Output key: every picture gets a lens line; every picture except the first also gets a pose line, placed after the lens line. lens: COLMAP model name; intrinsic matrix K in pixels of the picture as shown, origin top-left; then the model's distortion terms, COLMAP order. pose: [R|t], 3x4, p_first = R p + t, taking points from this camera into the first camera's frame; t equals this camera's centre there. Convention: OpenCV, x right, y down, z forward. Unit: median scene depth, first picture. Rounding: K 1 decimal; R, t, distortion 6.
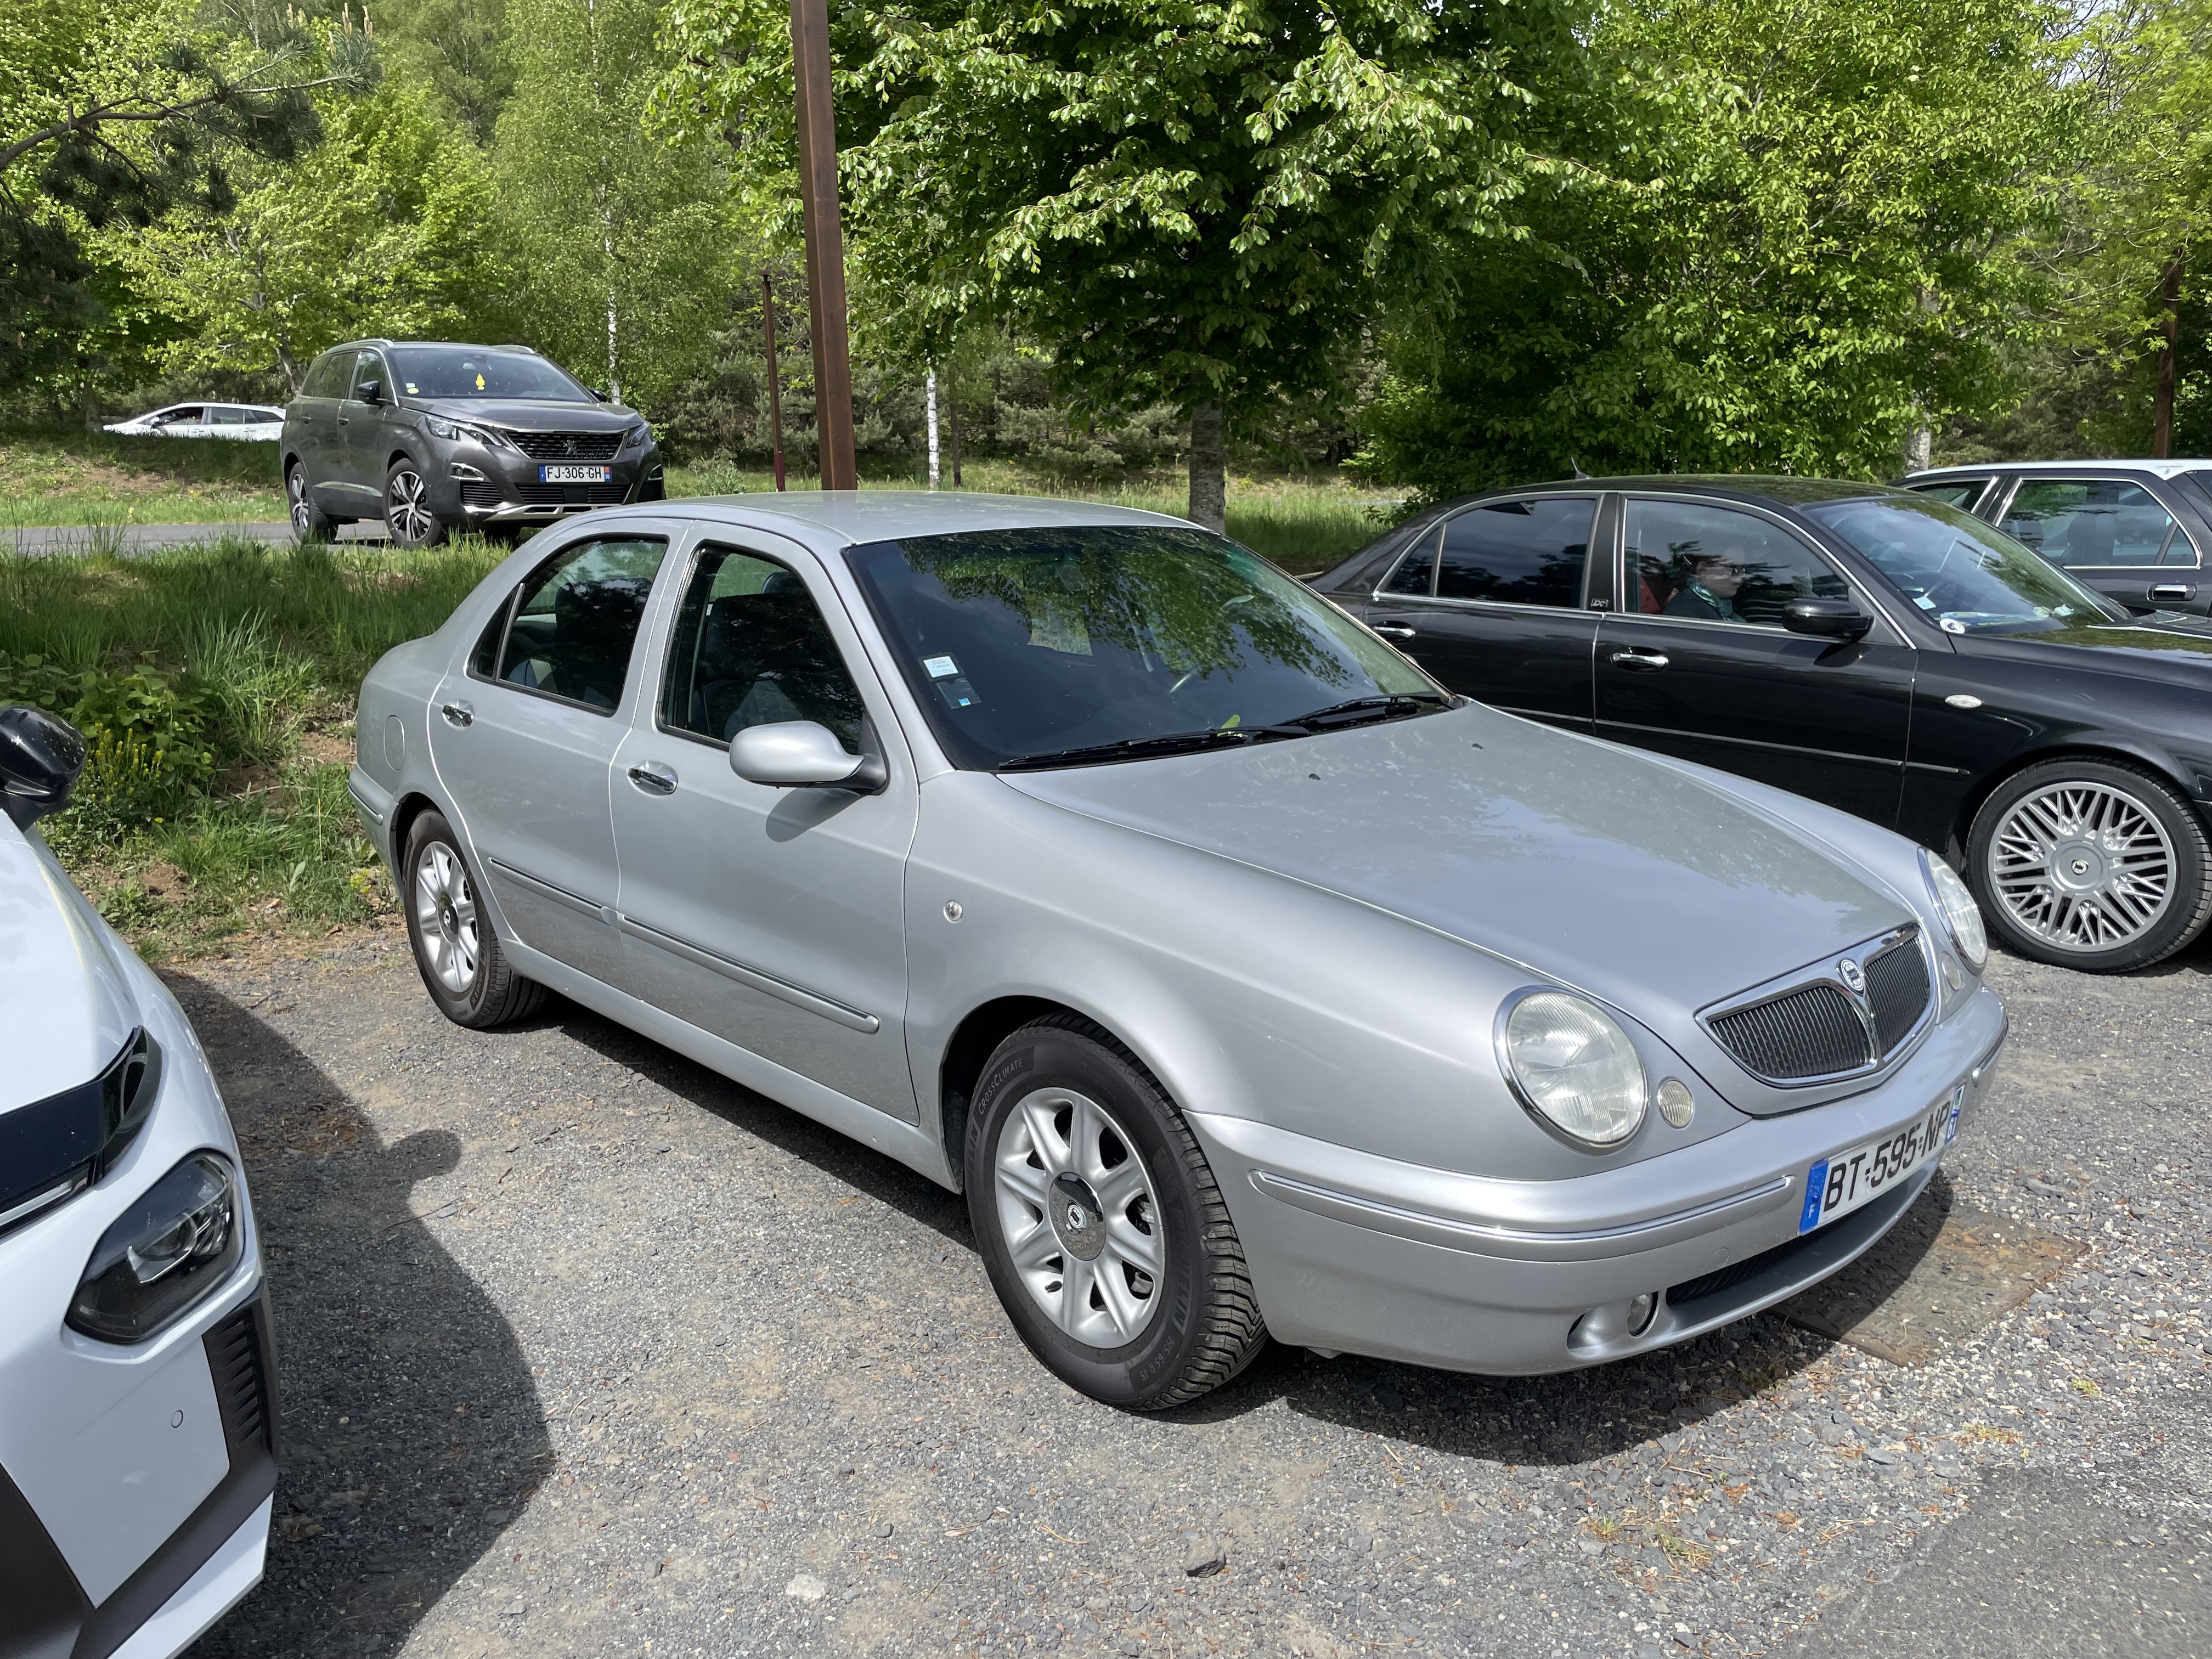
lens RADIAL K [[1719.4, 0, 1120.2], [0, 1719.4, 840.7], [0, 0, 1]] dist [0.063756, -0.083033]
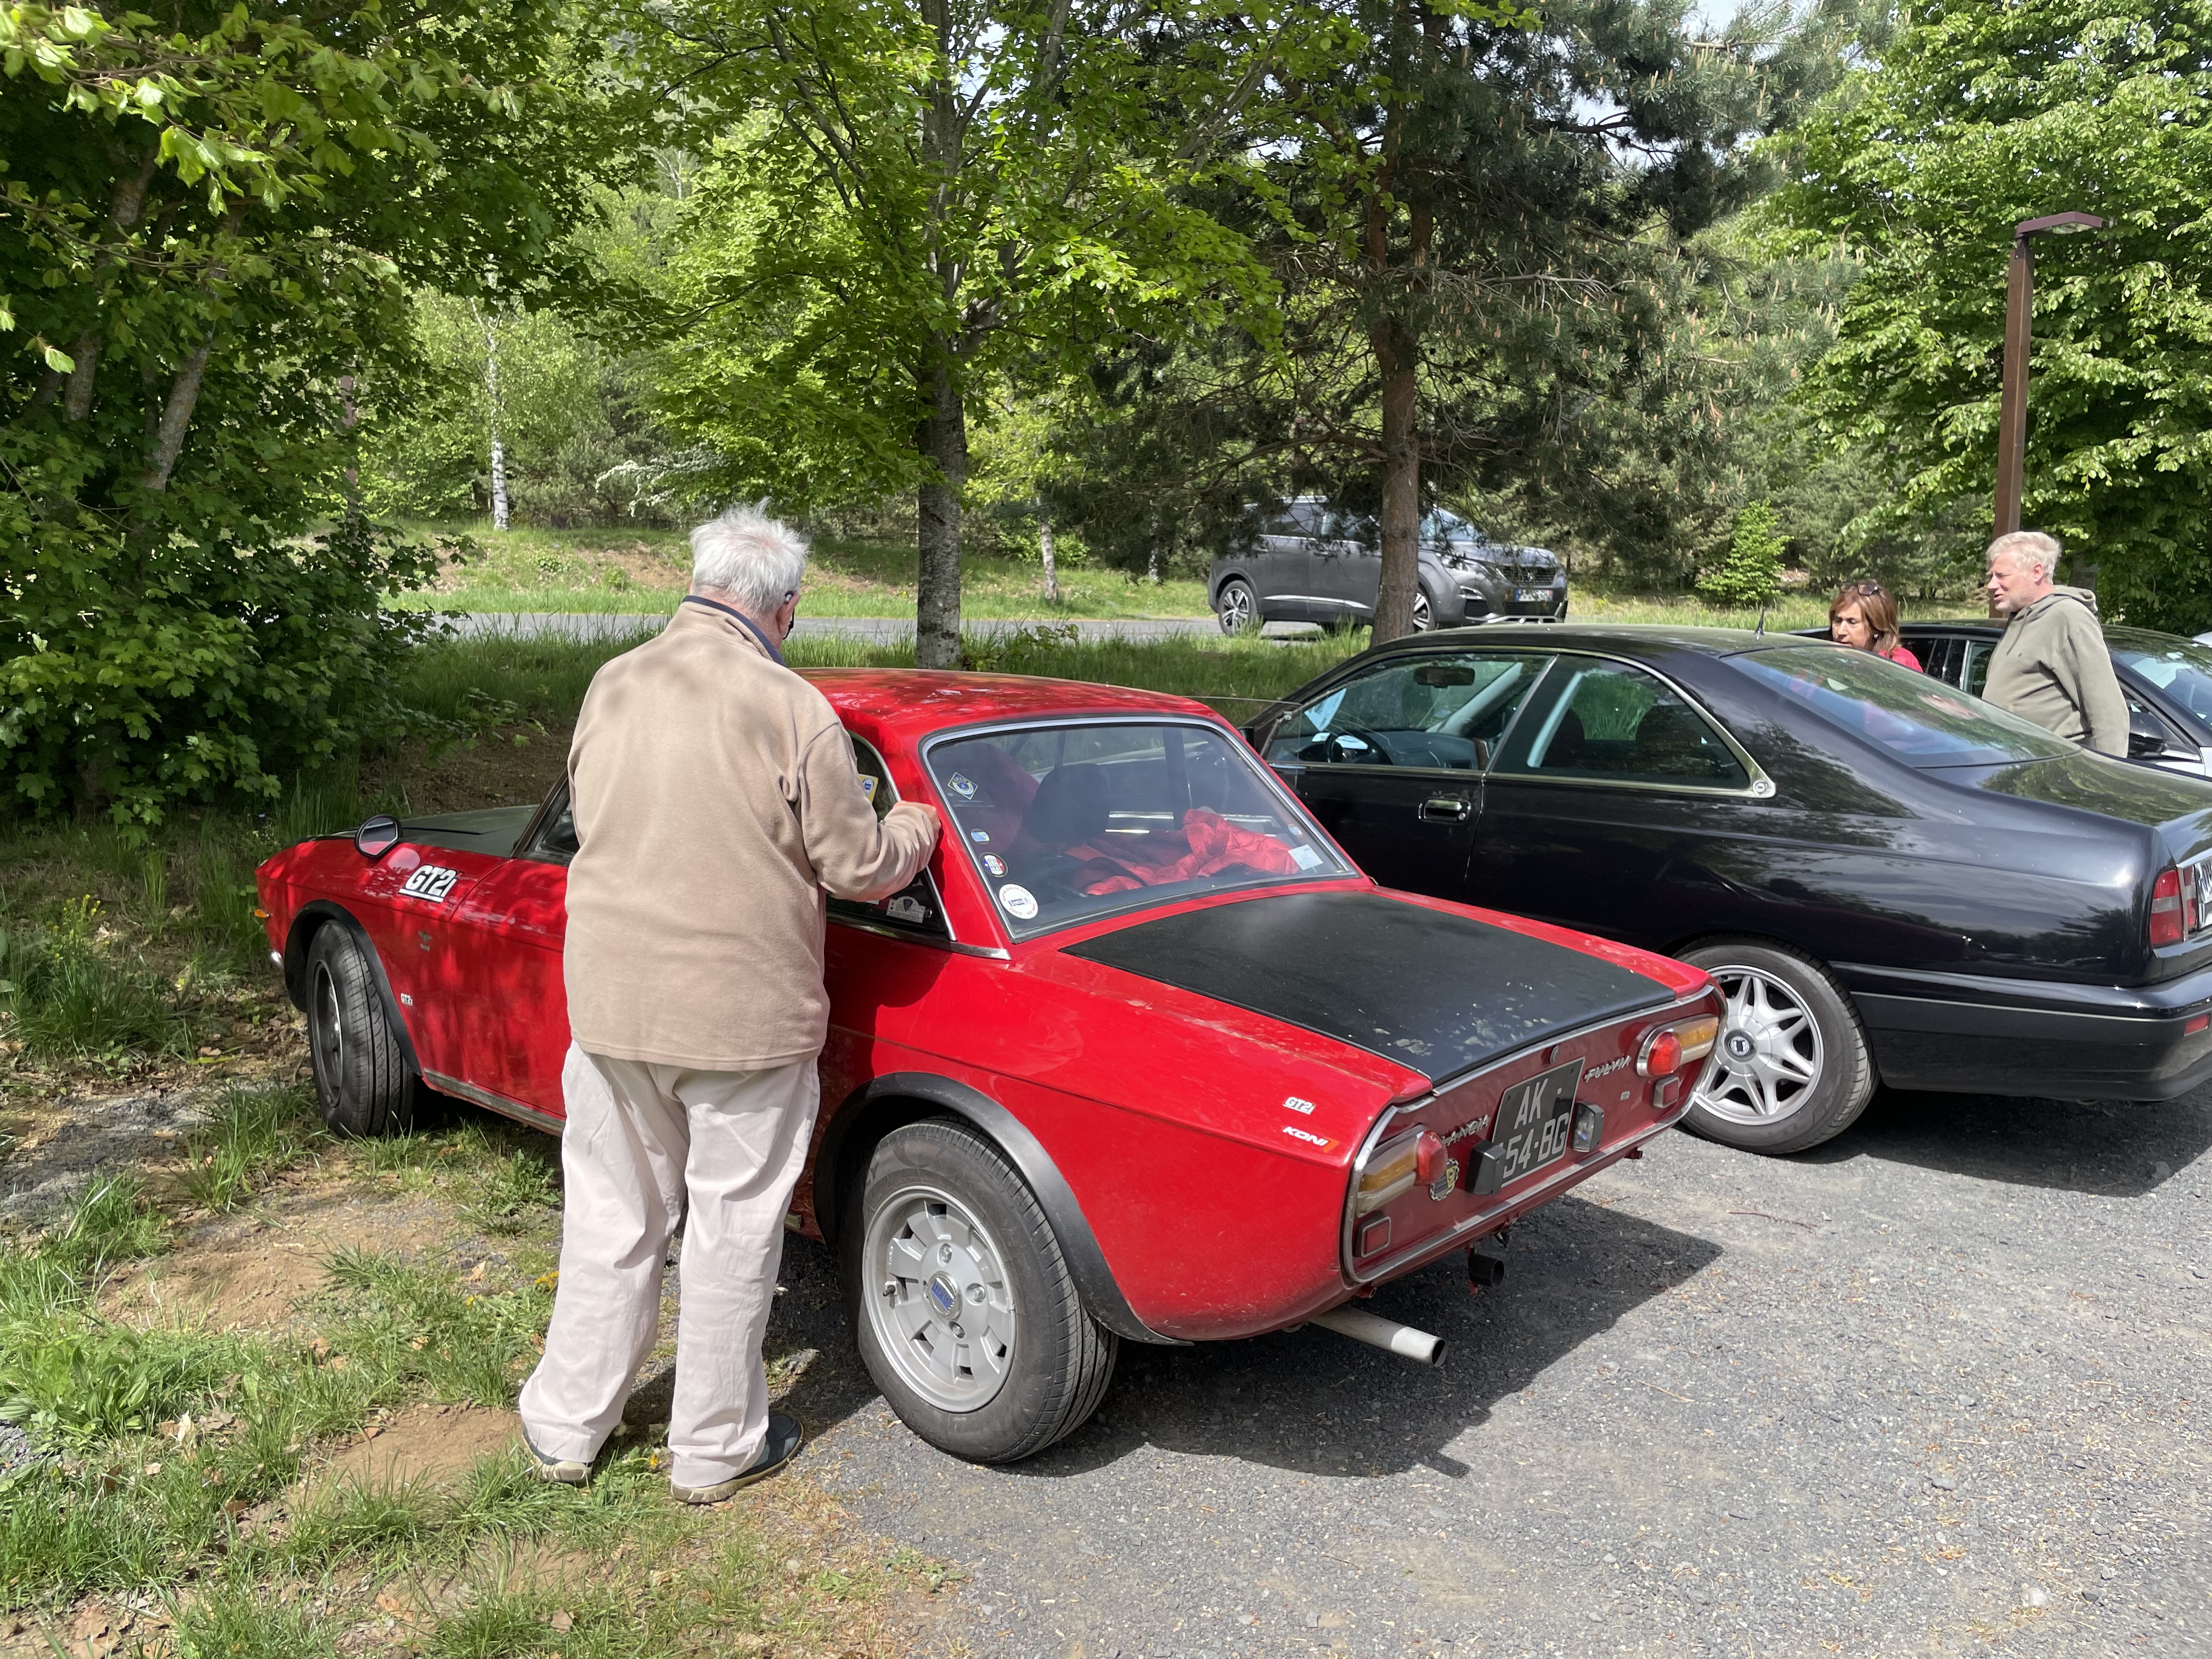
lens RADIAL K [[1719.4, 0, 1109.8], [0, 1719.4, 825.3], [0, 0, 1]] dist [0.063756, -0.083033]
pose [[0.993032, 0.044660, -0.109053, -0.776623], [-0.052226, 0.996348, -0.067544, 0.141626], [0.105638, 0.072768, 0.991739, -0.671696]]
